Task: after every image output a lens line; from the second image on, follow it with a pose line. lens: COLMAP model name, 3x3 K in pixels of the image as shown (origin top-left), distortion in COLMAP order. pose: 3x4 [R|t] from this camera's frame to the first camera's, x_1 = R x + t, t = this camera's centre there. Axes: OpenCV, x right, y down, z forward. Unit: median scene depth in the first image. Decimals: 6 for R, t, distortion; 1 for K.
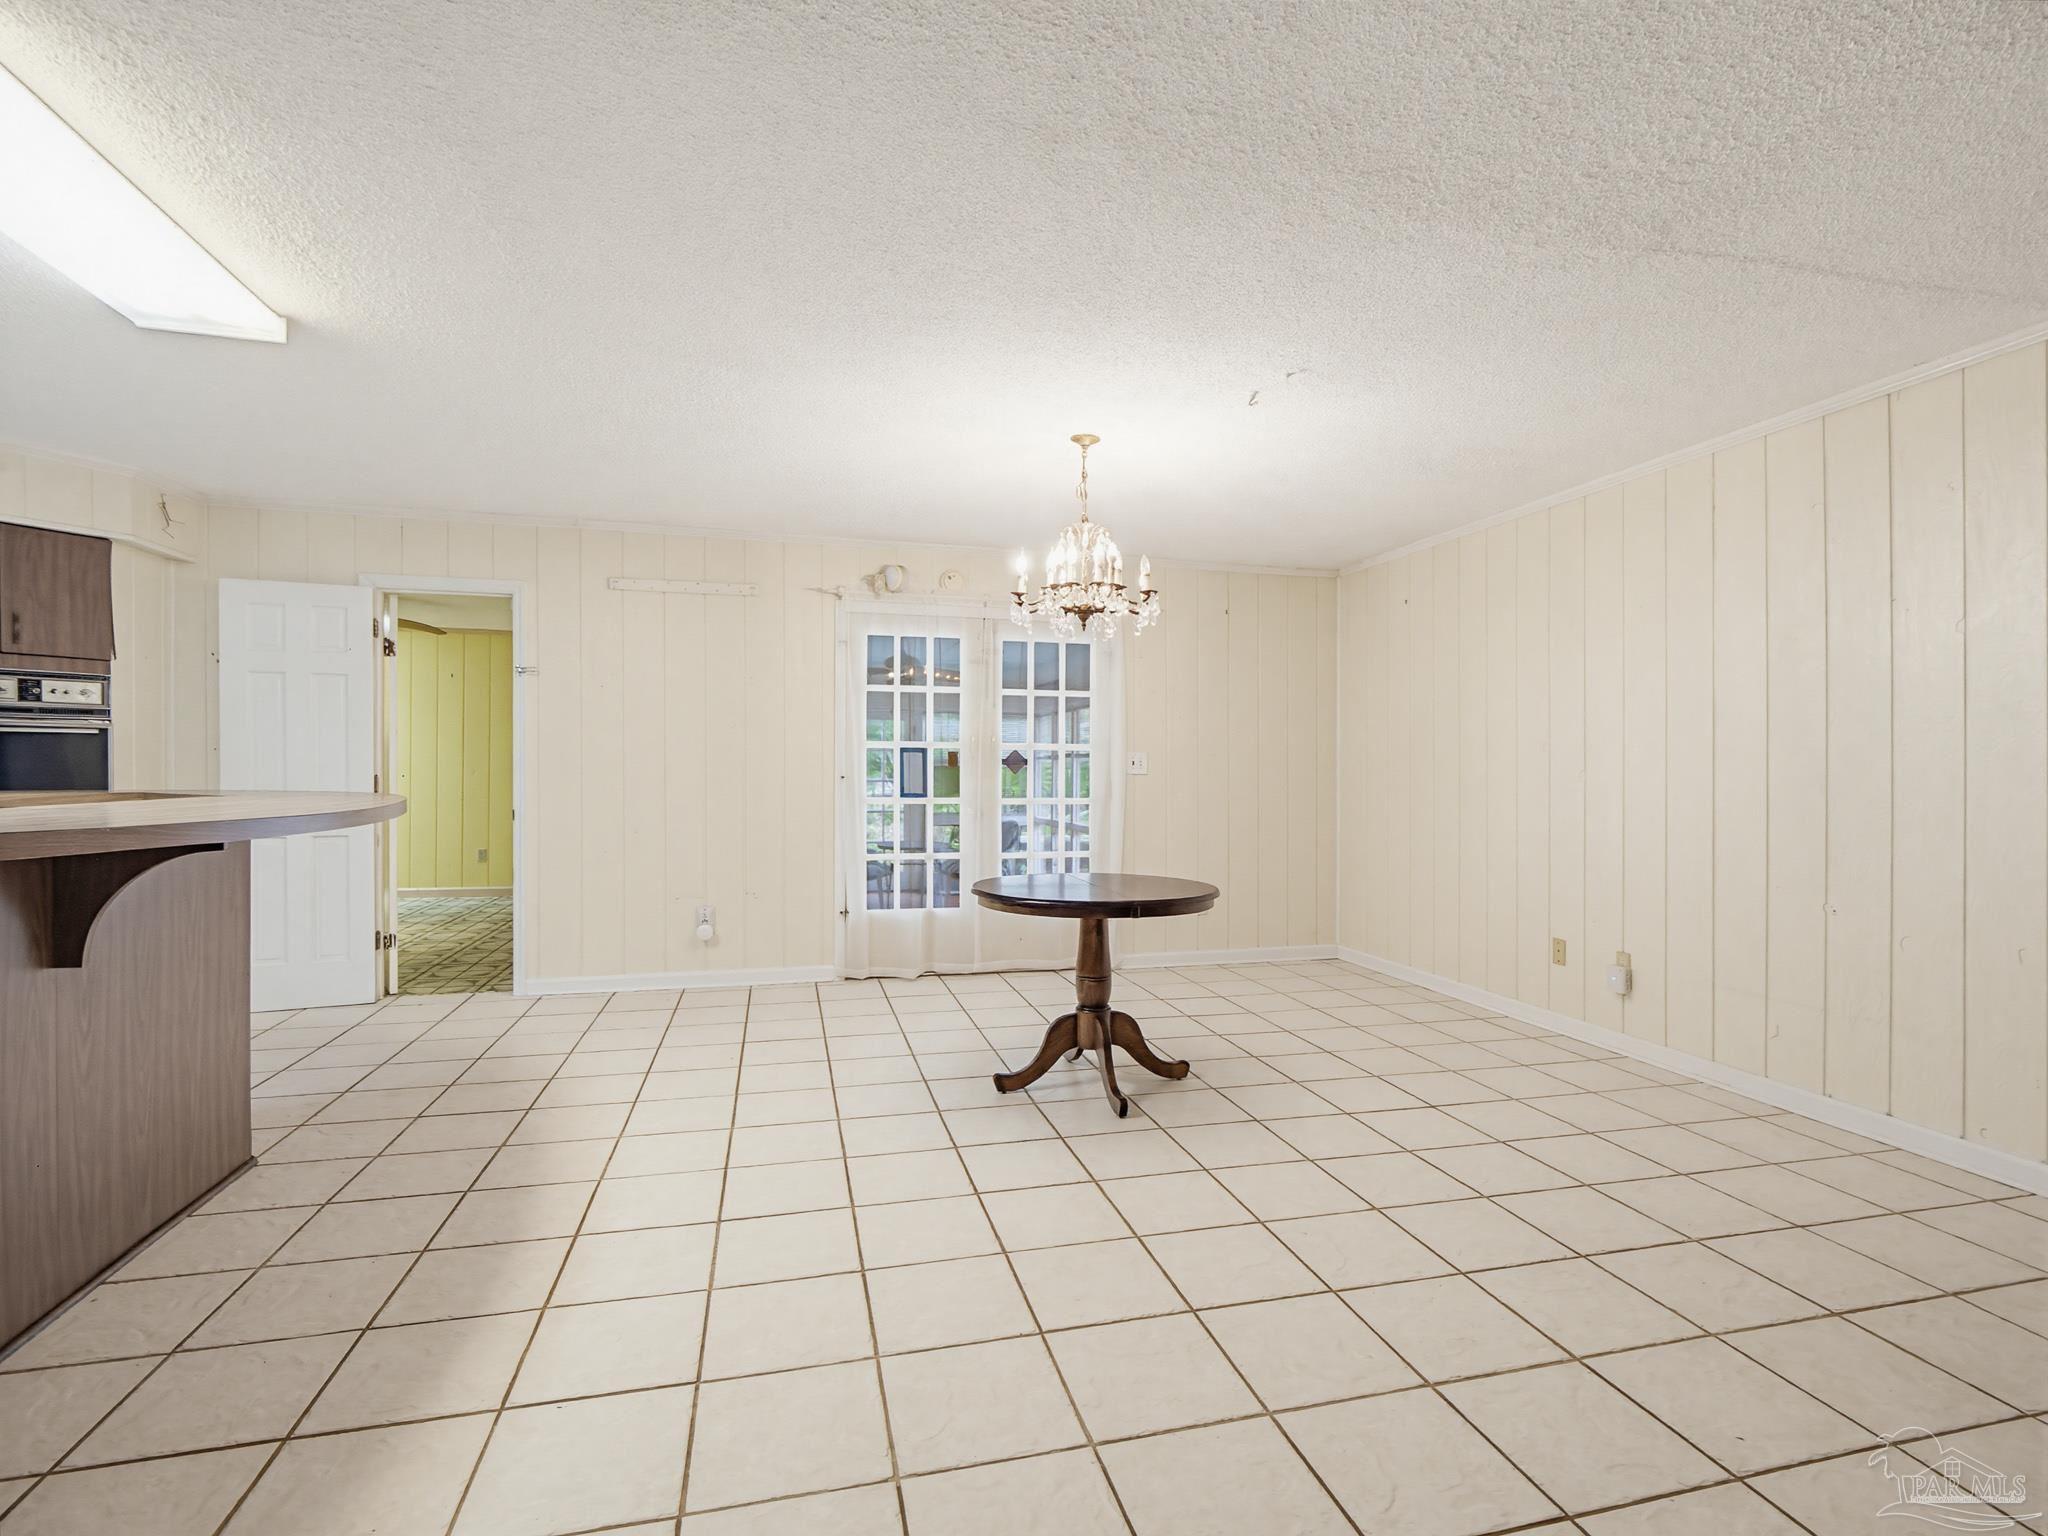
lens RADIAL K [[971.4, 0, 1116.8], [0, 971.4, 782.5], [0, 0, 1]] dist [-0.004255, -0.000558]
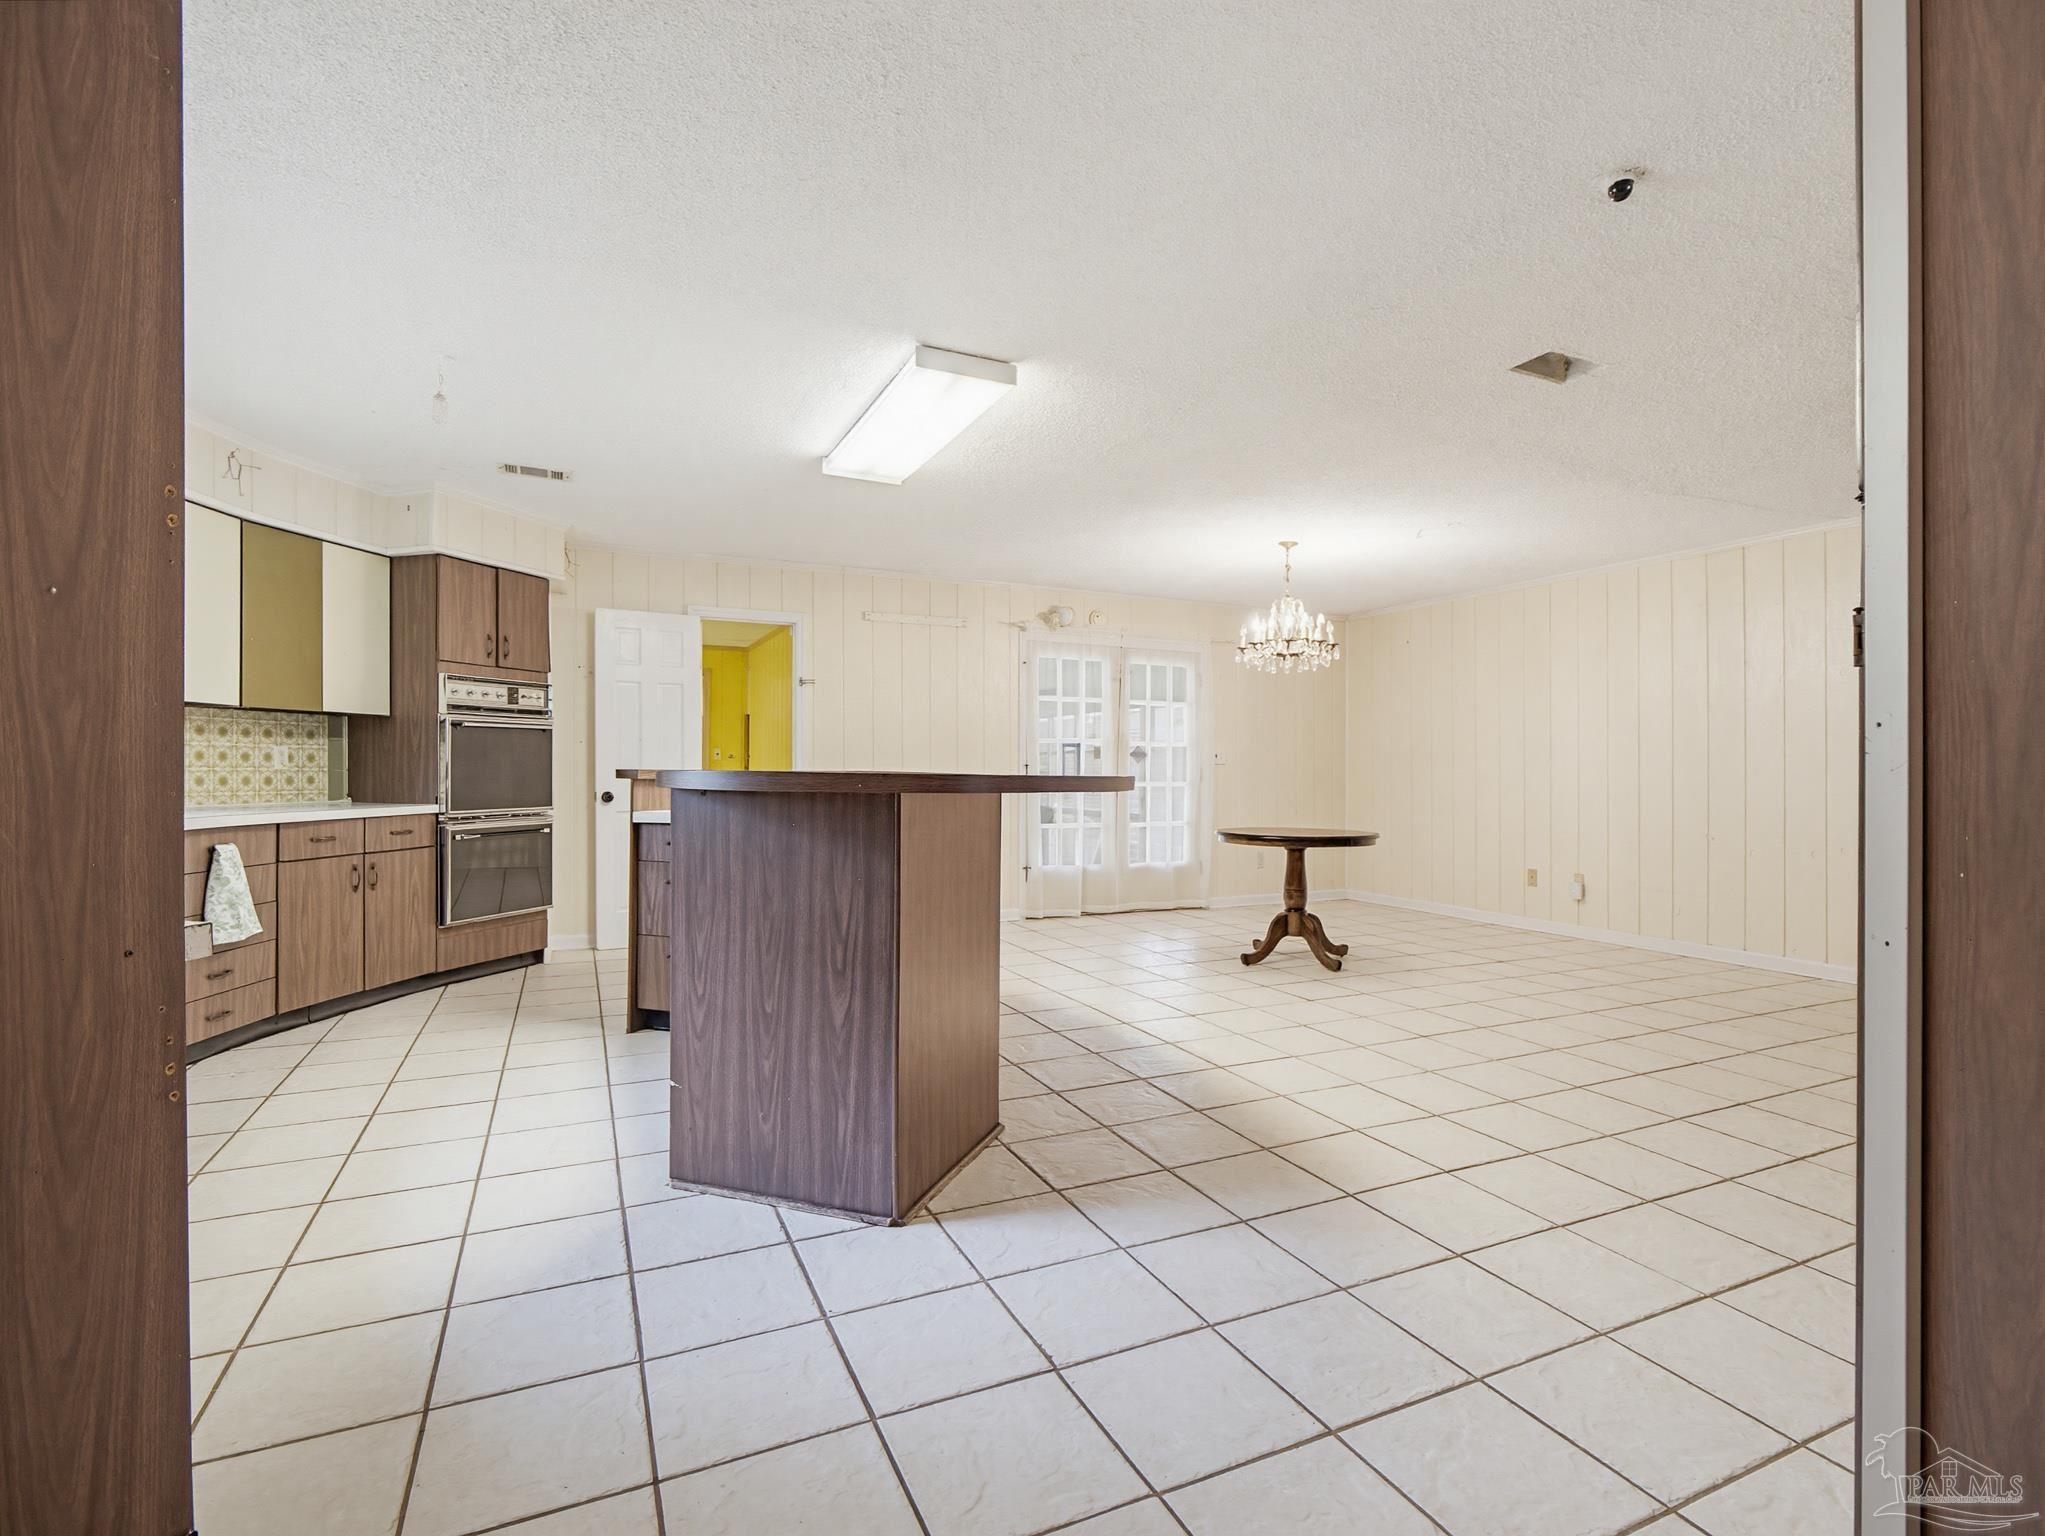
lens RADIAL K [[970.0, 0, 1116.2], [0, 970.0, 777.2], [0, 0, 1]] dist [-0.004255, -0.000558]
pose [[0.980306, -0.003696, 0.197449, -0.556979], [0.004942, 0.999971, -0.005816, 0.024888], [-0.197422, 0.006677, 0.980296, -0.419955]]
